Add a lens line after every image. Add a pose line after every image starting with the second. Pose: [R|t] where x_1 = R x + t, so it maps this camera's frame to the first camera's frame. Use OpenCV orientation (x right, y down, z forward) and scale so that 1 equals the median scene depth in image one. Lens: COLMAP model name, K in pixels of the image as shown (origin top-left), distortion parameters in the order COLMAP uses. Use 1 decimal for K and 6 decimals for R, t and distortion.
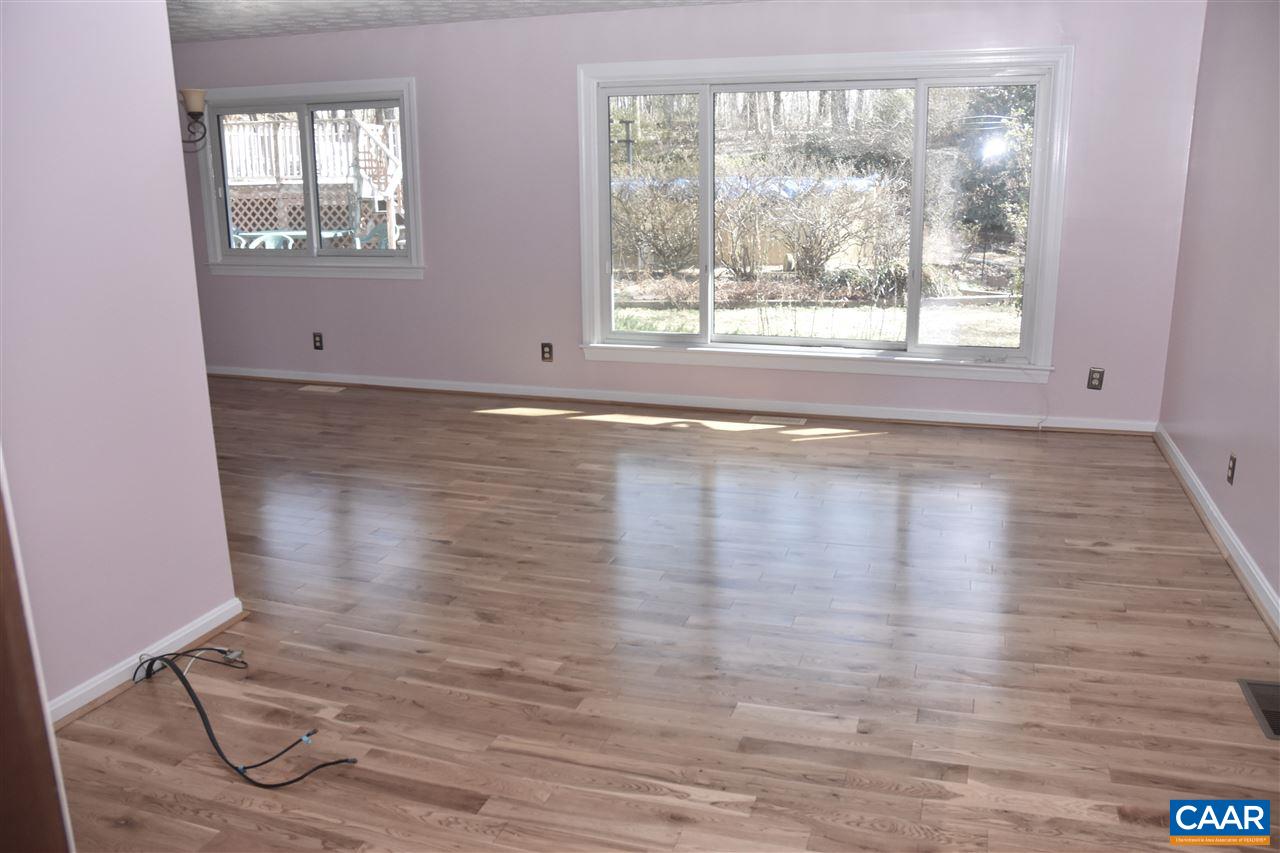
lens RADIAL K [[984.1, 0, 640.0], [0, 984.1, 426.5], [0, 0, 1]] dist [-0.062397, 0.004911]
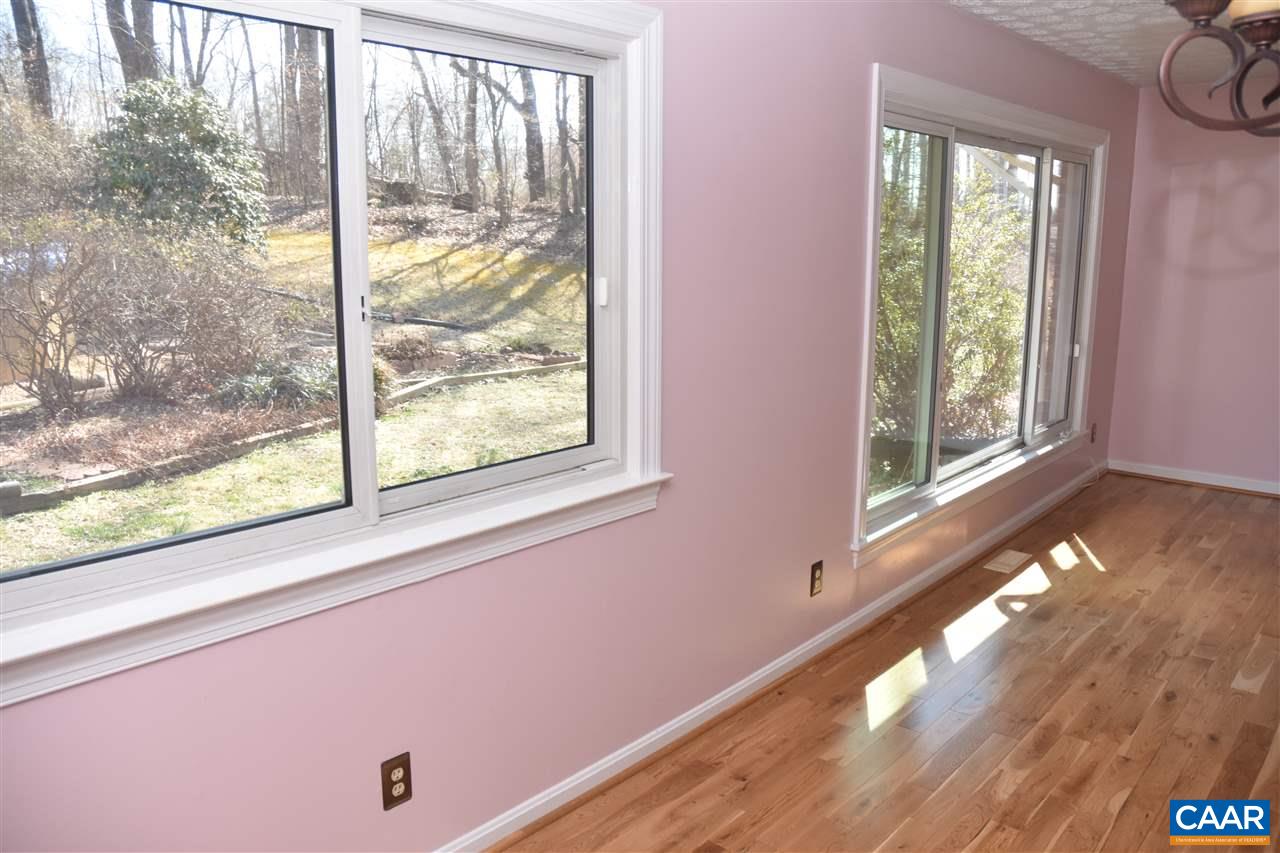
lens RADIAL K [[984.1, 0, 640.0], [0, 984.1, 426.5], [0, 0, 1]] dist [-0.062397, 0.004911]
pose [[0.372905, -0.157723, 0.914366, -0.784346], [0.235987, 0.969164, 0.070933, -0.277134], [-0.897358, 0.189327, 0.398627, 1.100316]]
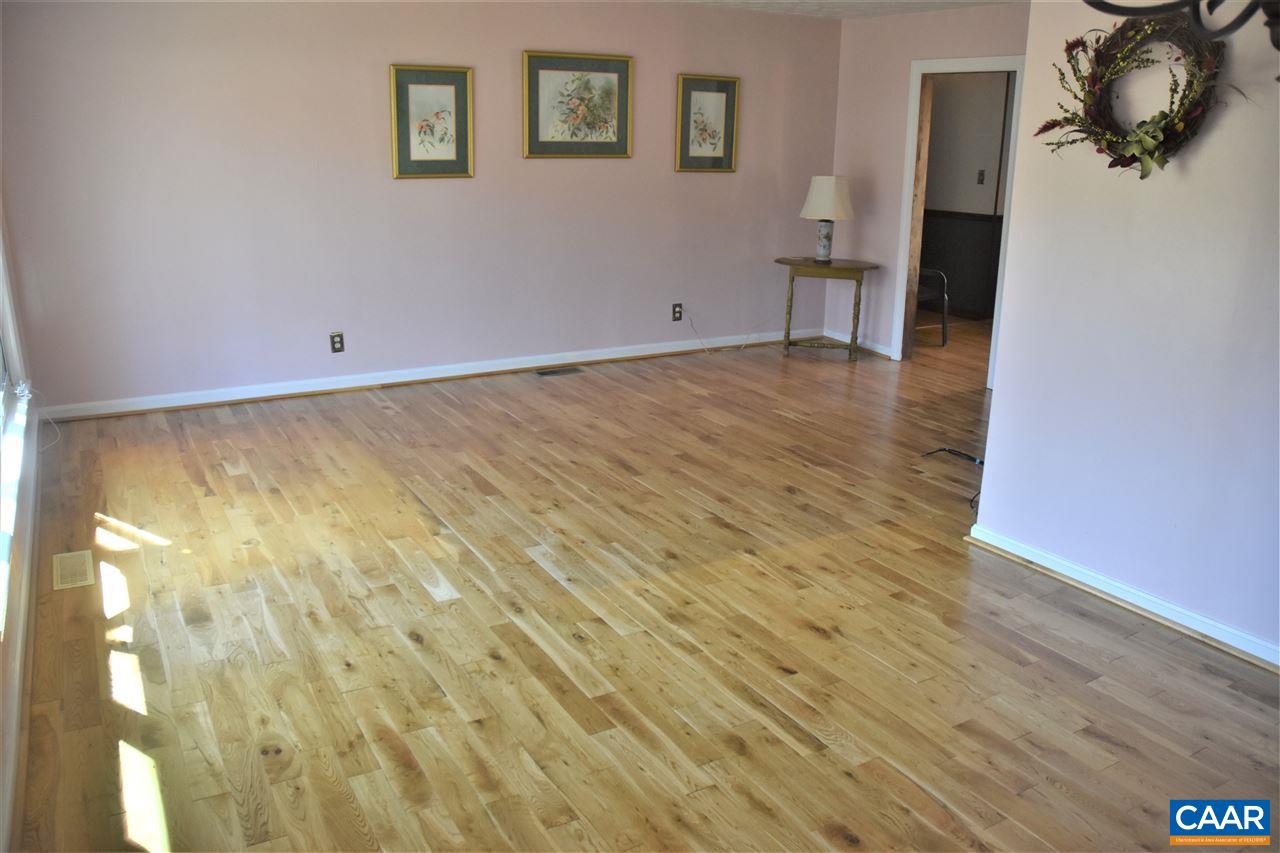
lens RADIAL K [[984.1, 0, 640.0], [0, 984.1, 426.5], [0, 0, 1]] dist [-0.062397, 0.004911]
pose [[-0.749835, -0.179572, 0.636789, -0.563396], [0.169935, 0.877904, 0.447669, -0.338717], [-0.639428, 0.443891, -0.627768, 1.308354]]
